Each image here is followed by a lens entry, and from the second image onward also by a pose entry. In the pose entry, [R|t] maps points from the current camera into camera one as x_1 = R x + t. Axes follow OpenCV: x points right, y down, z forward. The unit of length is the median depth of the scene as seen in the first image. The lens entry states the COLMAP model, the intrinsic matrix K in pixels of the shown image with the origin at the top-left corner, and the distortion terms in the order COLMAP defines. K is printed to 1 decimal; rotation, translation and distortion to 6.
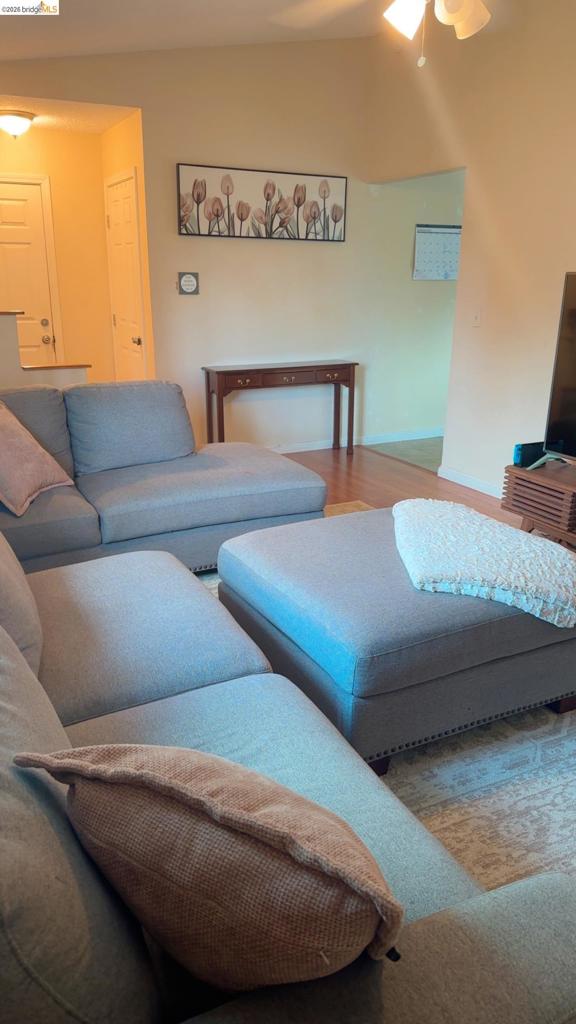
lens RADIAL K [[739.6, 0, 284.5], [0, 739.6, 531.0], [0, 0, 1]] dist [0.151451, -0.309042]
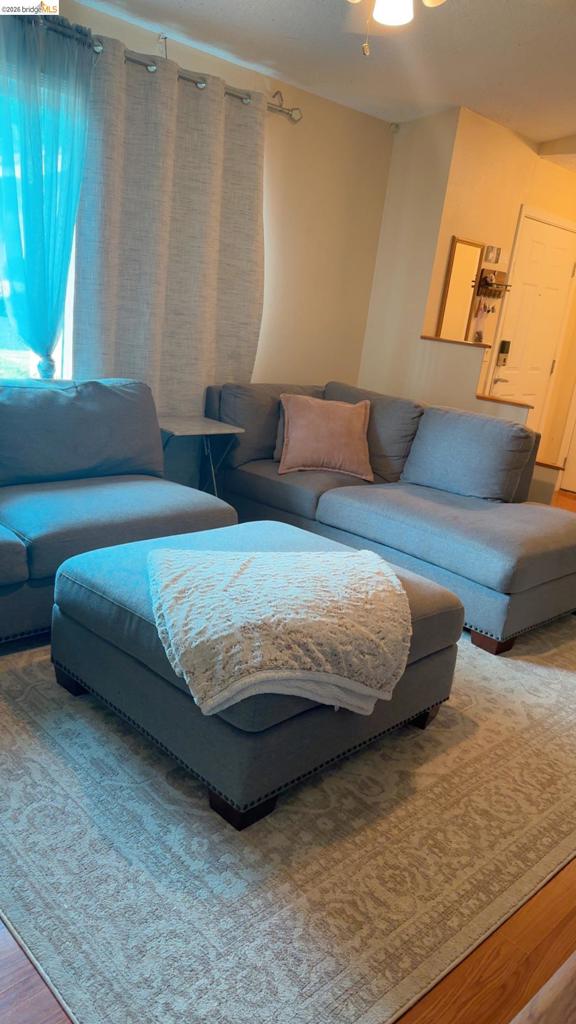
lens RADIAL K [[739.6, 0, 284.5], [0, 739.6, 531.0], [0, 0, 1]] dist [0.151451, -0.309042]
pose [[0.306778, 0.312596, -0.898983, 0.482785], [-0.414205, 0.894243, 0.169600, -0.088746], [0.856925, 0.320334, 0.403813, 0.309322]]
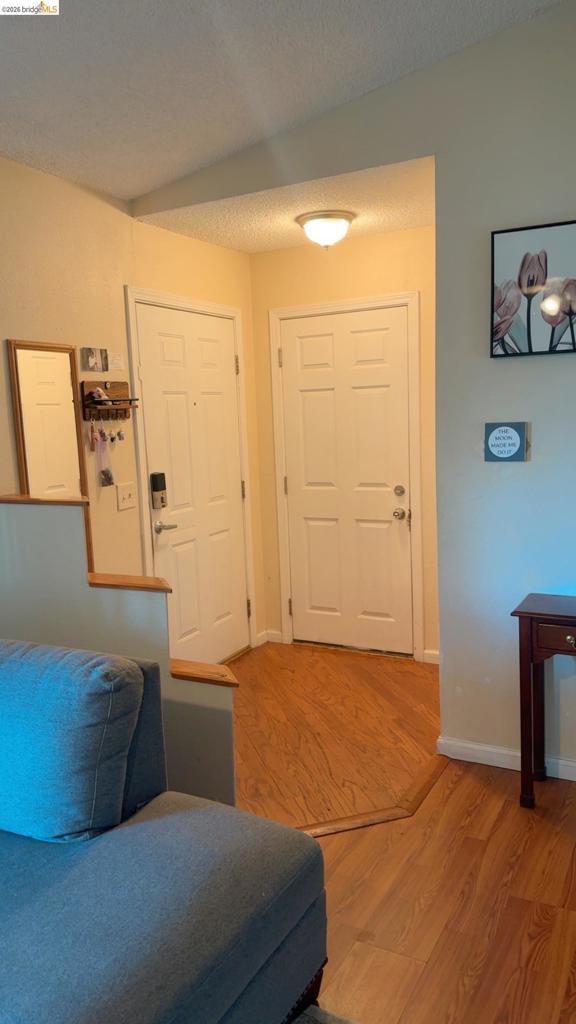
lens RADIAL K [[739.6, 0, 284.5], [0, 739.6, 531.0], [0, 0, 1]] dist [0.151451, -0.309042]
pose [[0.571895, 0.097735, -0.814484, 0.227824], [-0.223896, 0.973777, -0.040360, -0.216422], [0.789181, 0.205441, 0.578781, 0.593798]]
